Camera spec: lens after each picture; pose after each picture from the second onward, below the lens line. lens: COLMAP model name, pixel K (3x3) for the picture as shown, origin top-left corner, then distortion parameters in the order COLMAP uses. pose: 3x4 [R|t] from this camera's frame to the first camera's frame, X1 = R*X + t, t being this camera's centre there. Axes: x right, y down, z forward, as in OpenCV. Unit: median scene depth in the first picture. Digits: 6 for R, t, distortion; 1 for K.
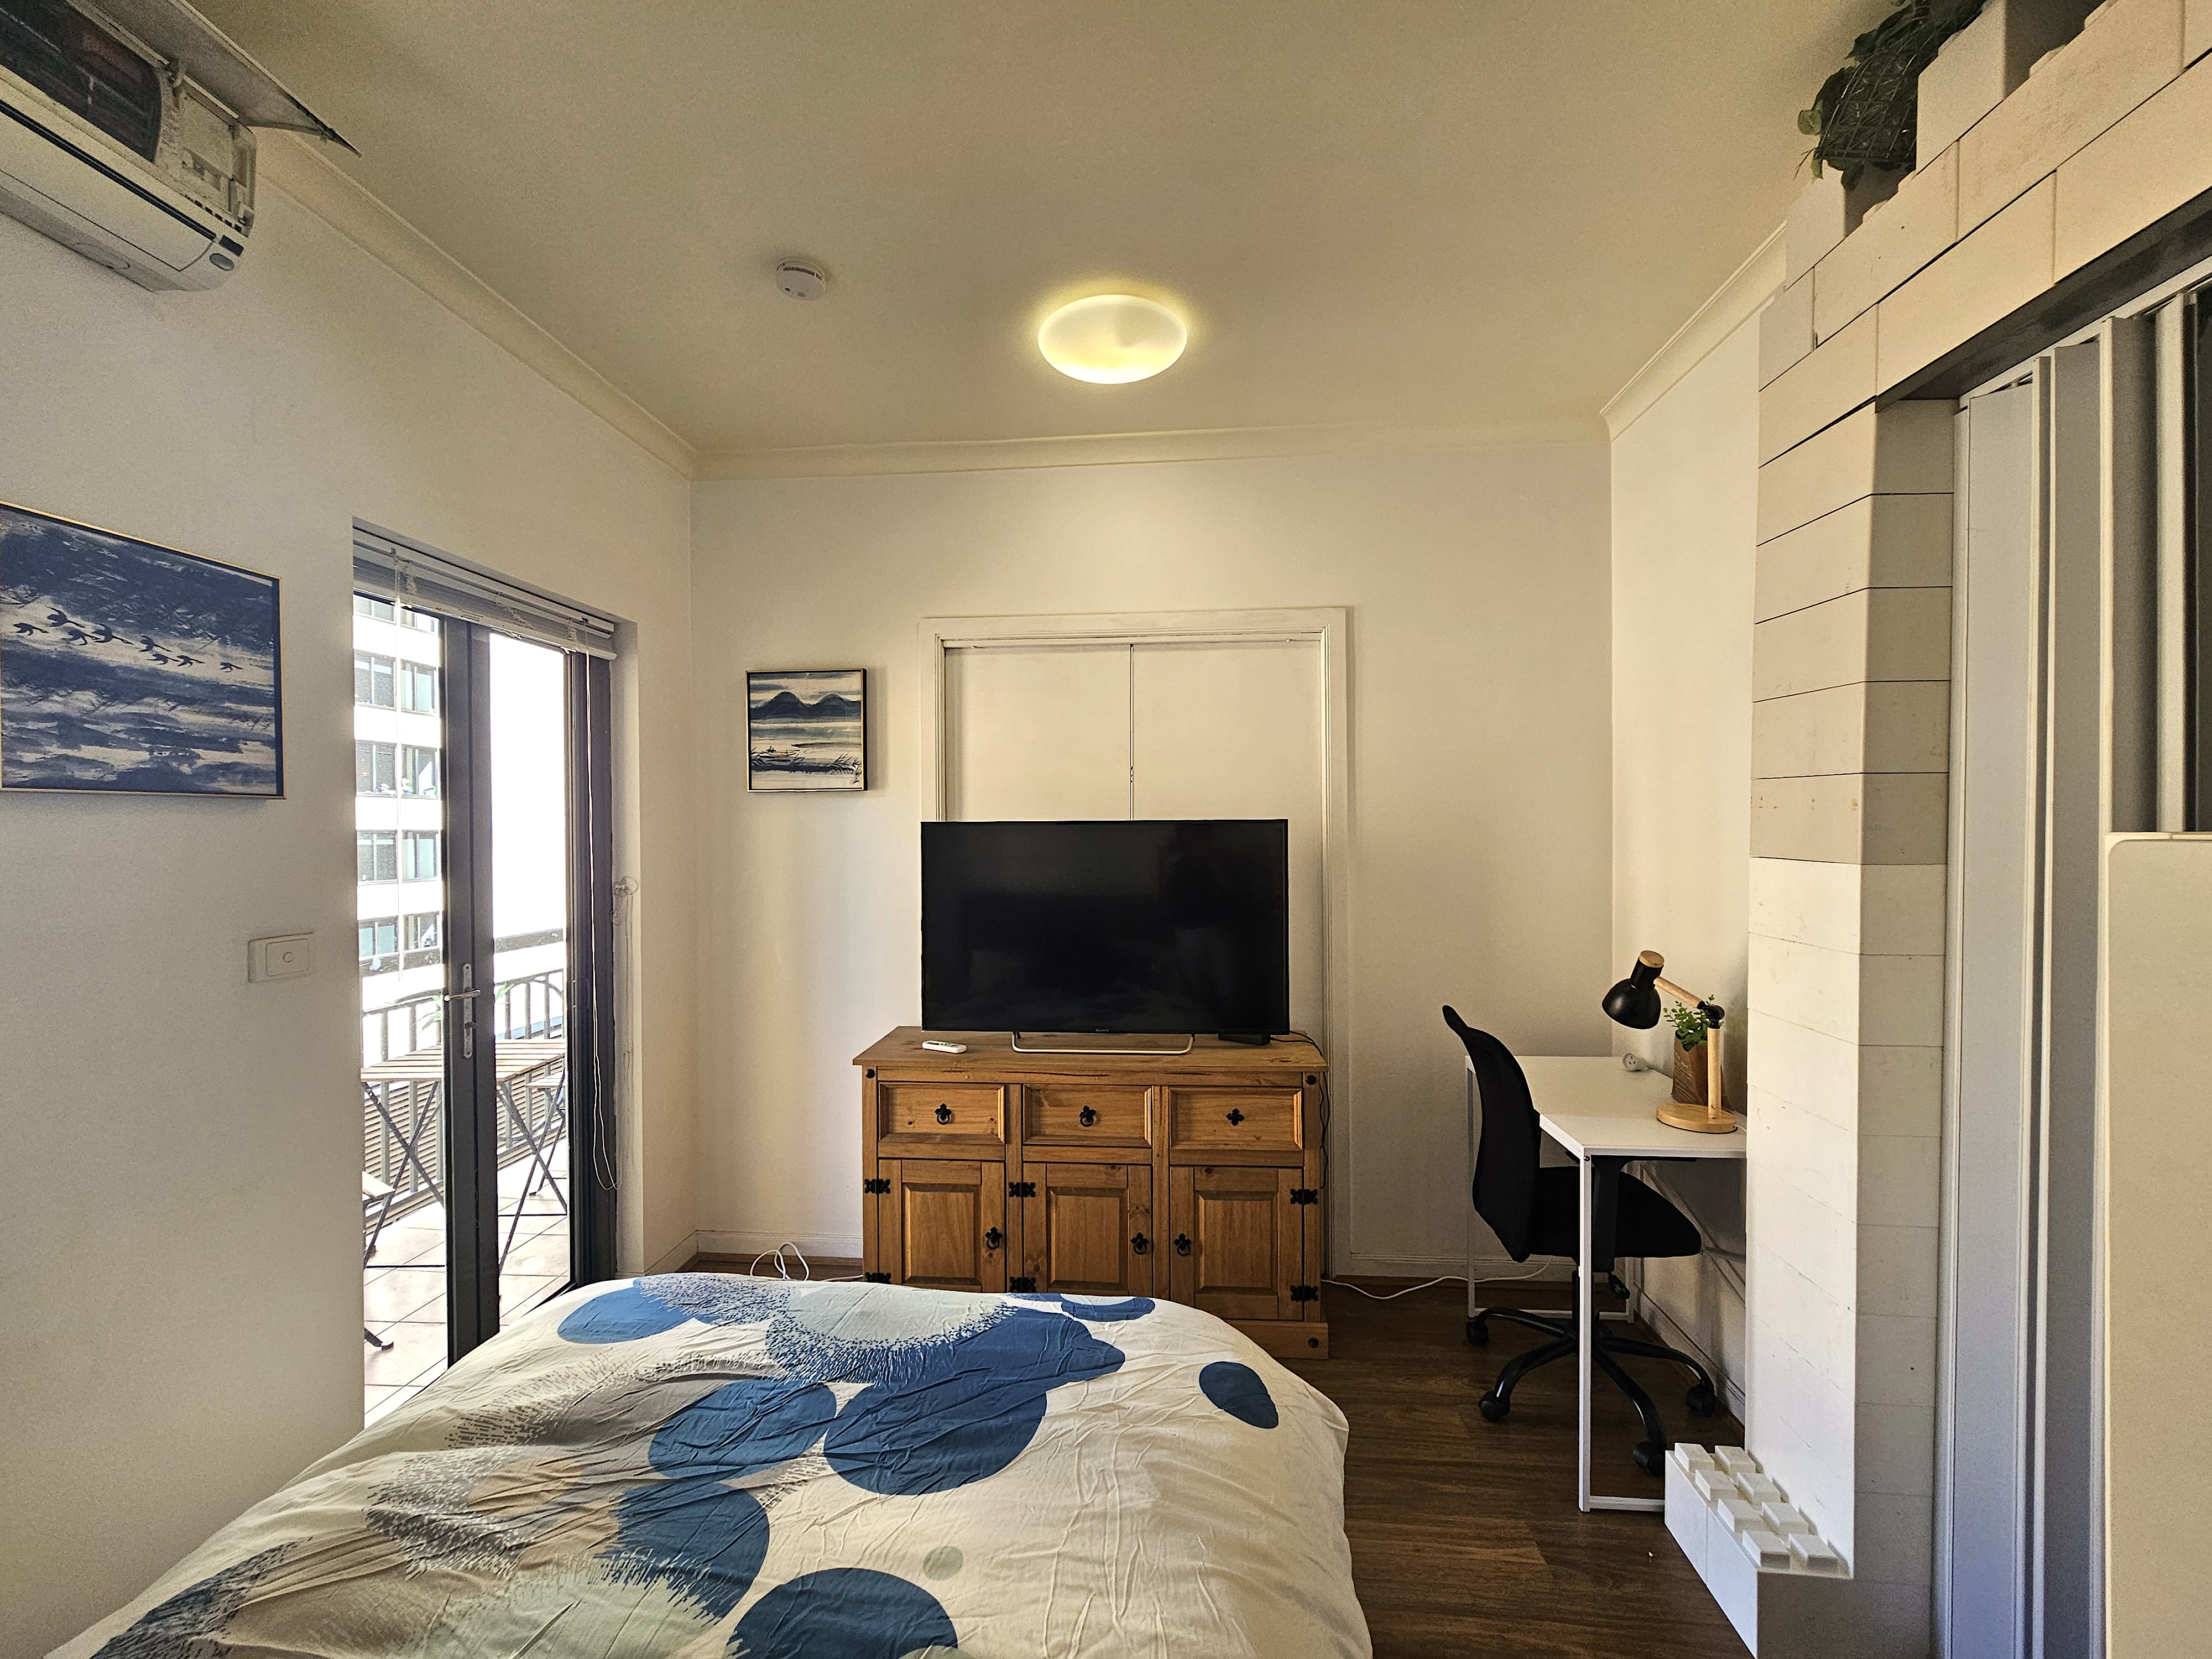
lens RADIAL K [[900.8, 0, 1100.4], [0, 900.8, 838.6], [0, 0, 1]] dist [-0.000597, -0.000706]
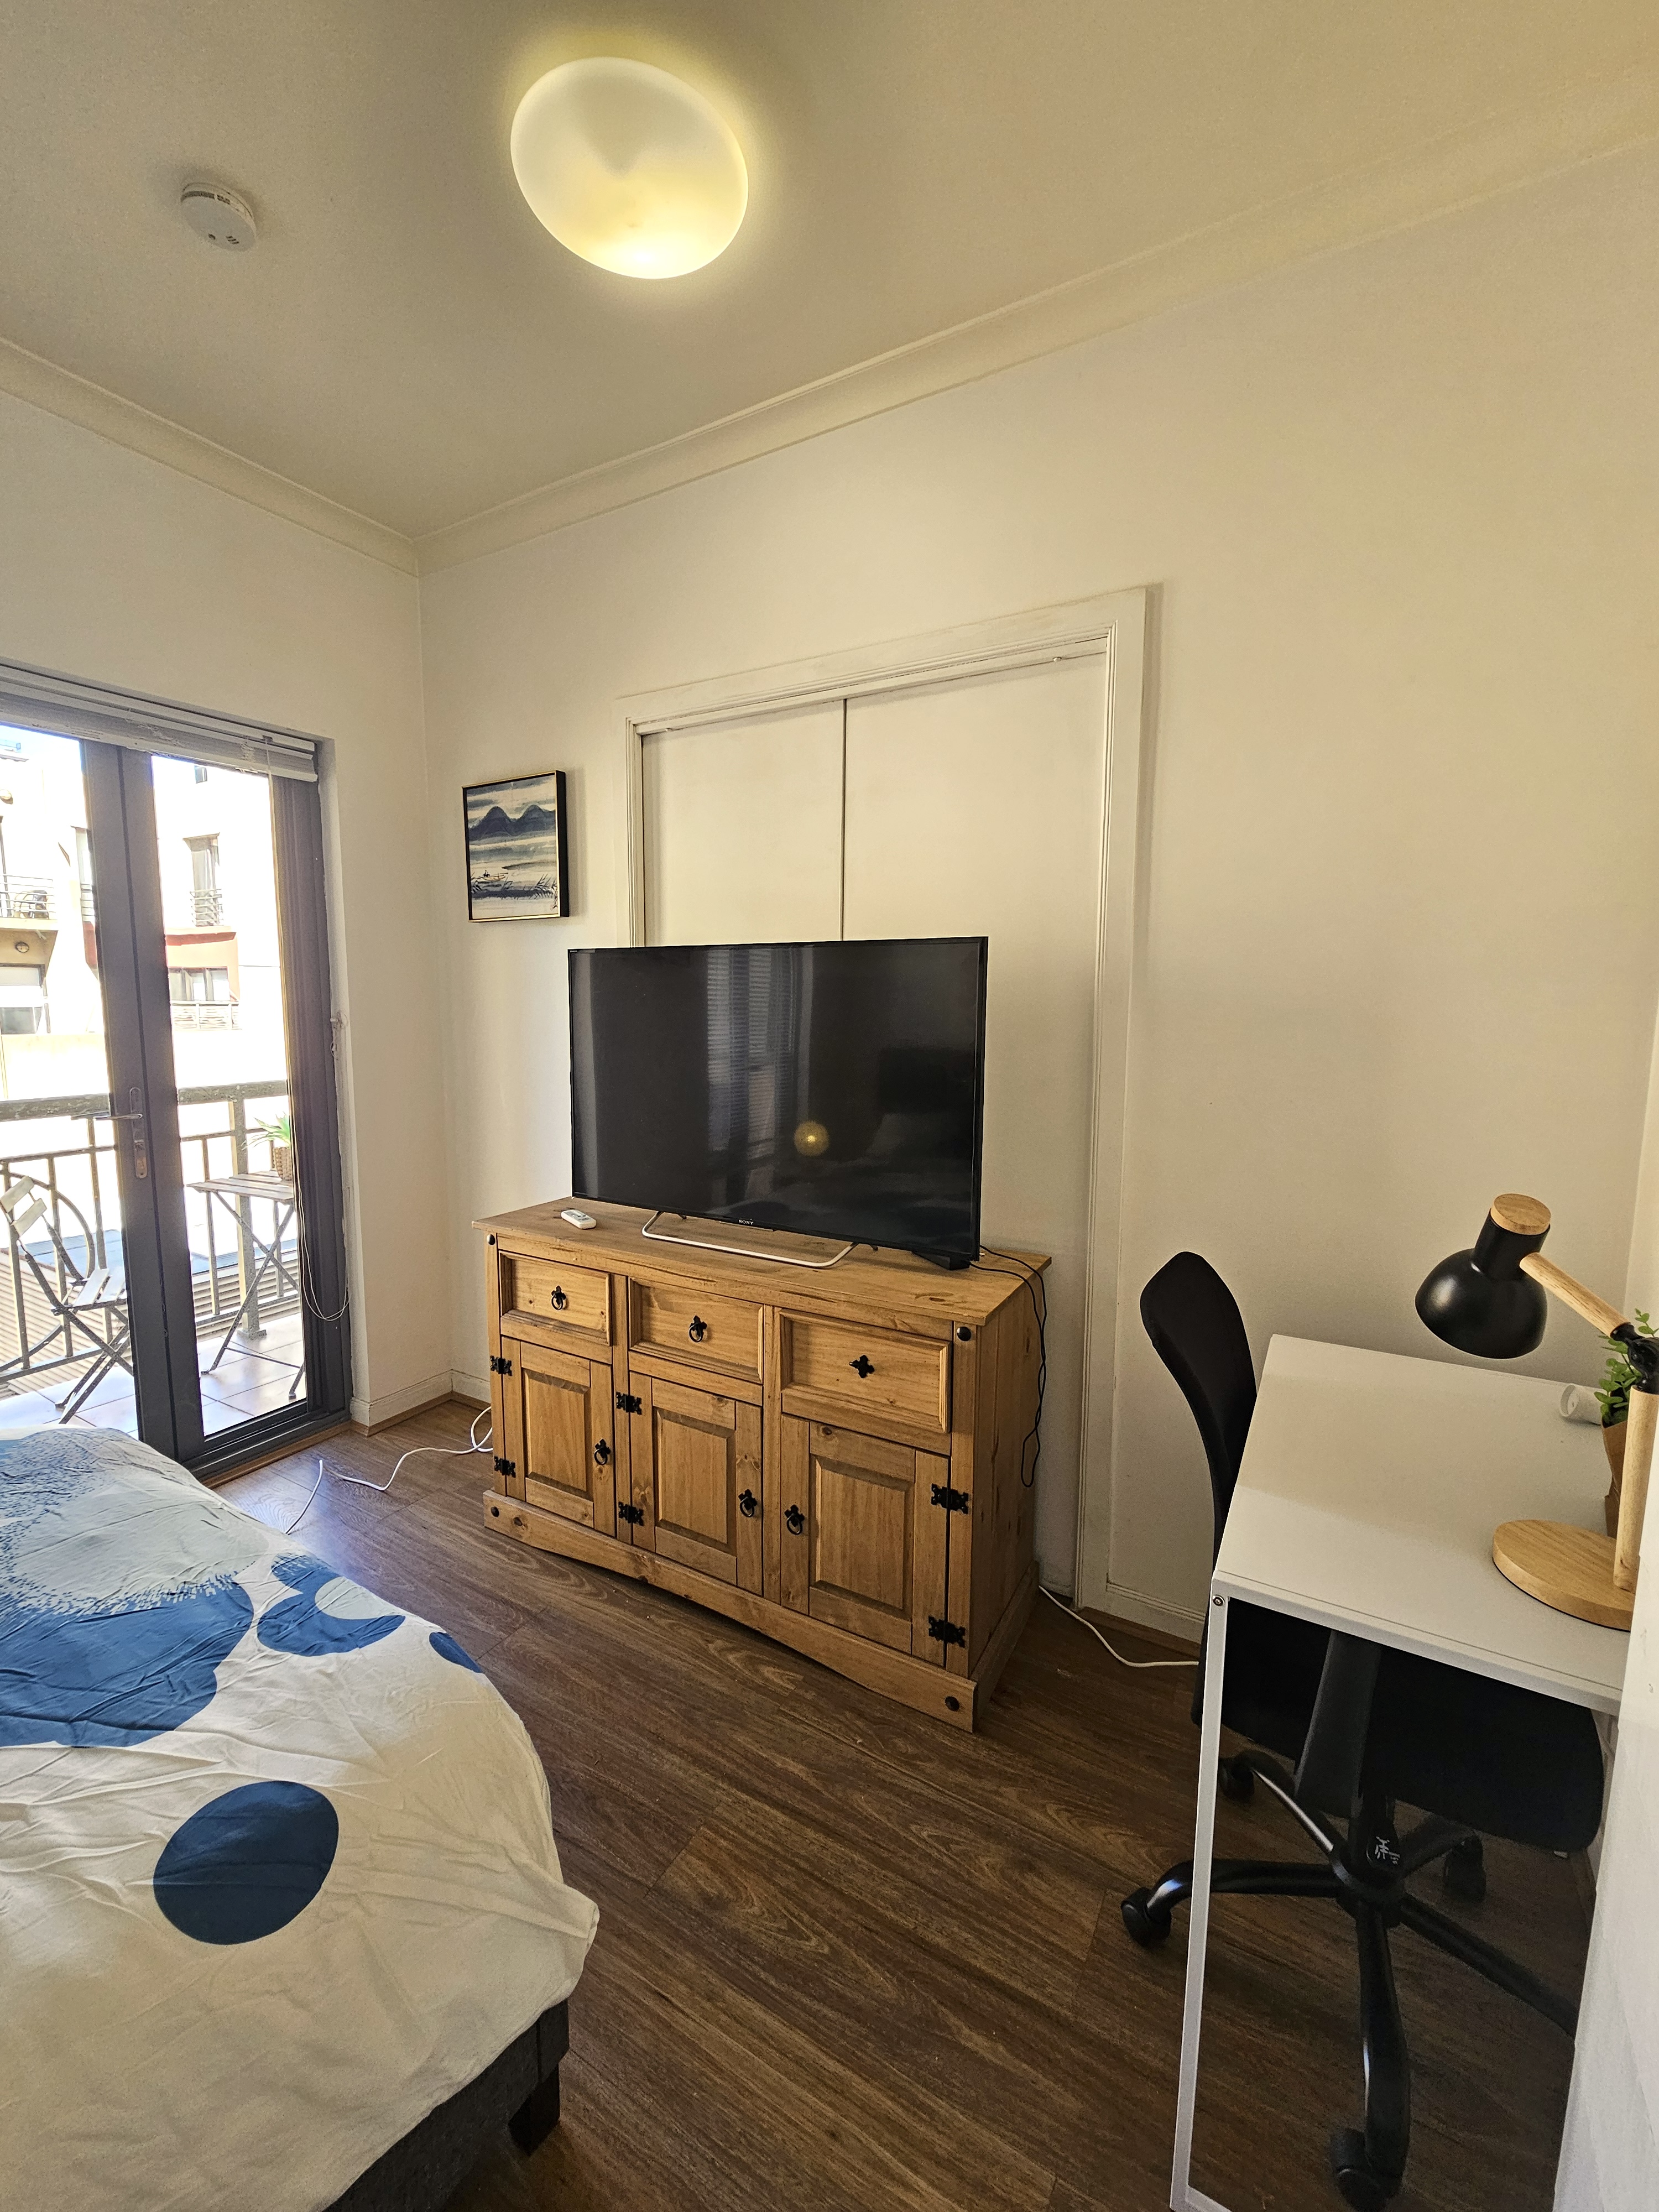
lens RADIAL K [[900.8, 0, 822.2], [0, 900.8, 1096.8], [0, 0, 1]] dist [-0.000597, -0.000706]
pose [[0.903917, 0.057692, -0.423799, 0.397976], [-0.012694, 0.994043, 0.108243, 0.025333], [0.427520, -0.092463, 0.899265, 0.369869]]
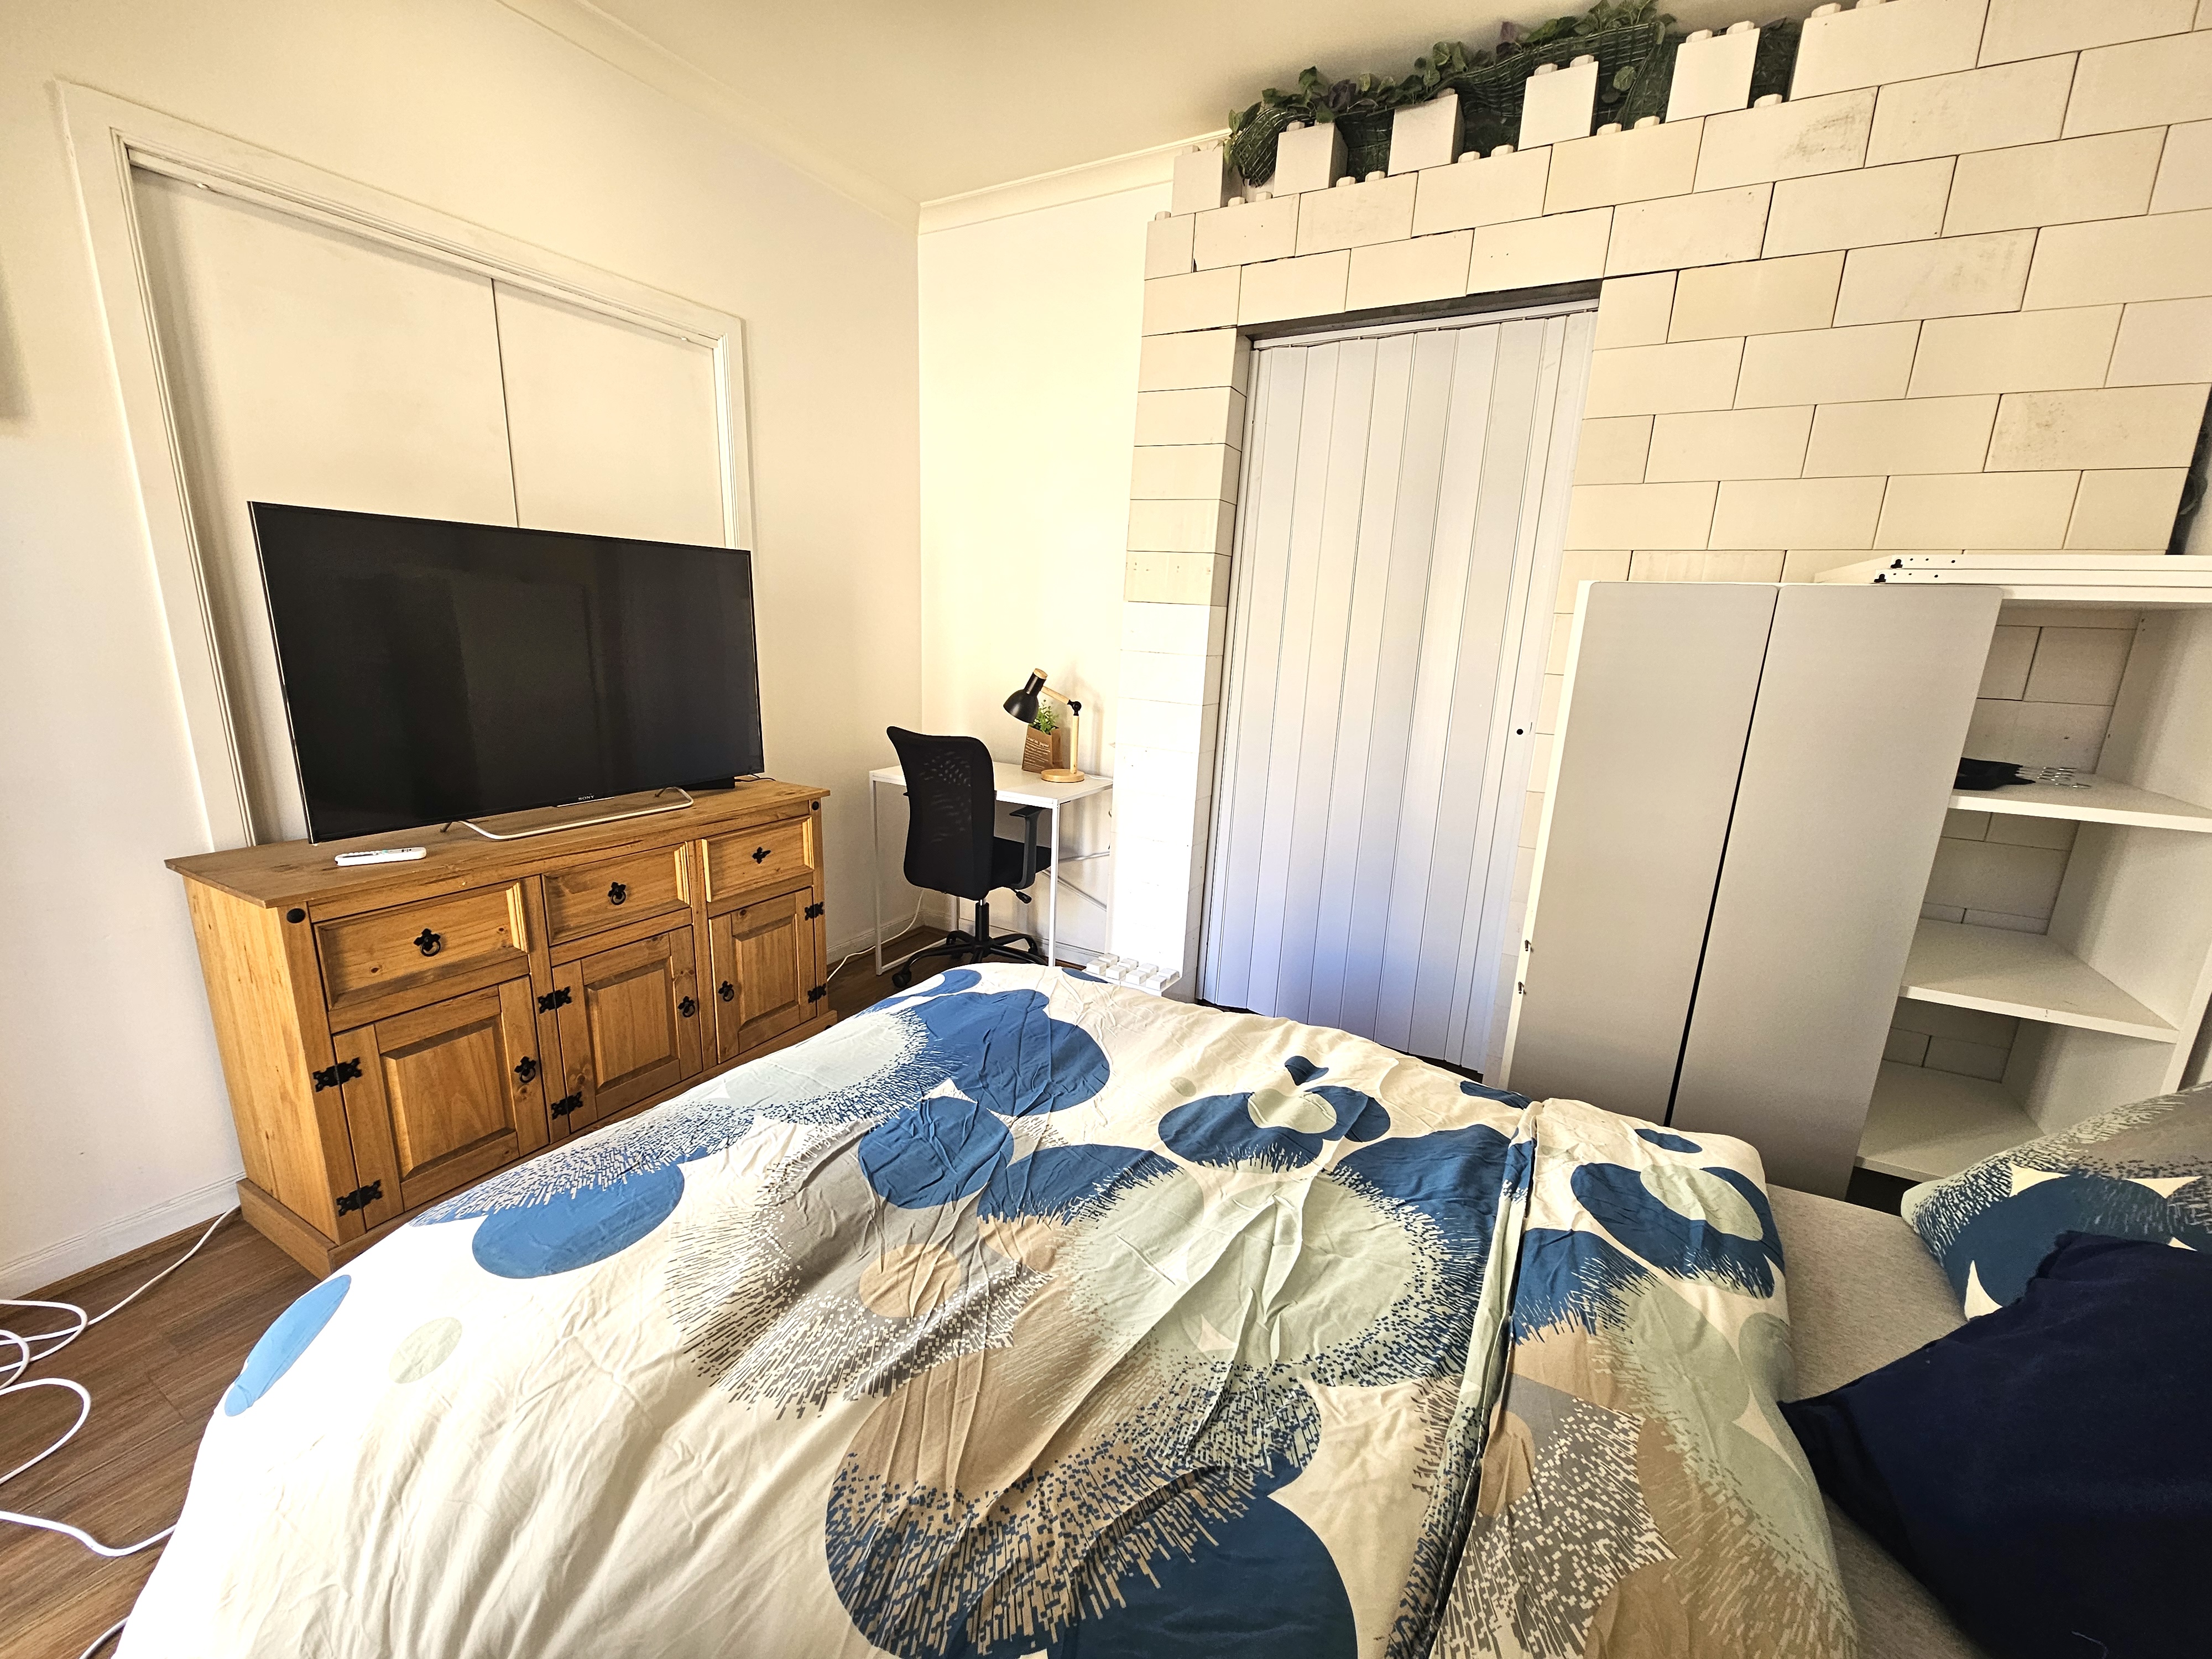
lens RADIAL K [[908.8, 0, 1097.0], [0, 908.8, 835.4], [0, 0, 1]] dist [0.001196, -0.000188]
pose [[0.421673, -0.192225, 0.886138, -0.578062], [-0.032870, 0.973388, 0.226793, 0.043646], [-0.906152, -0.124760, 0.404133, 0.244268]]
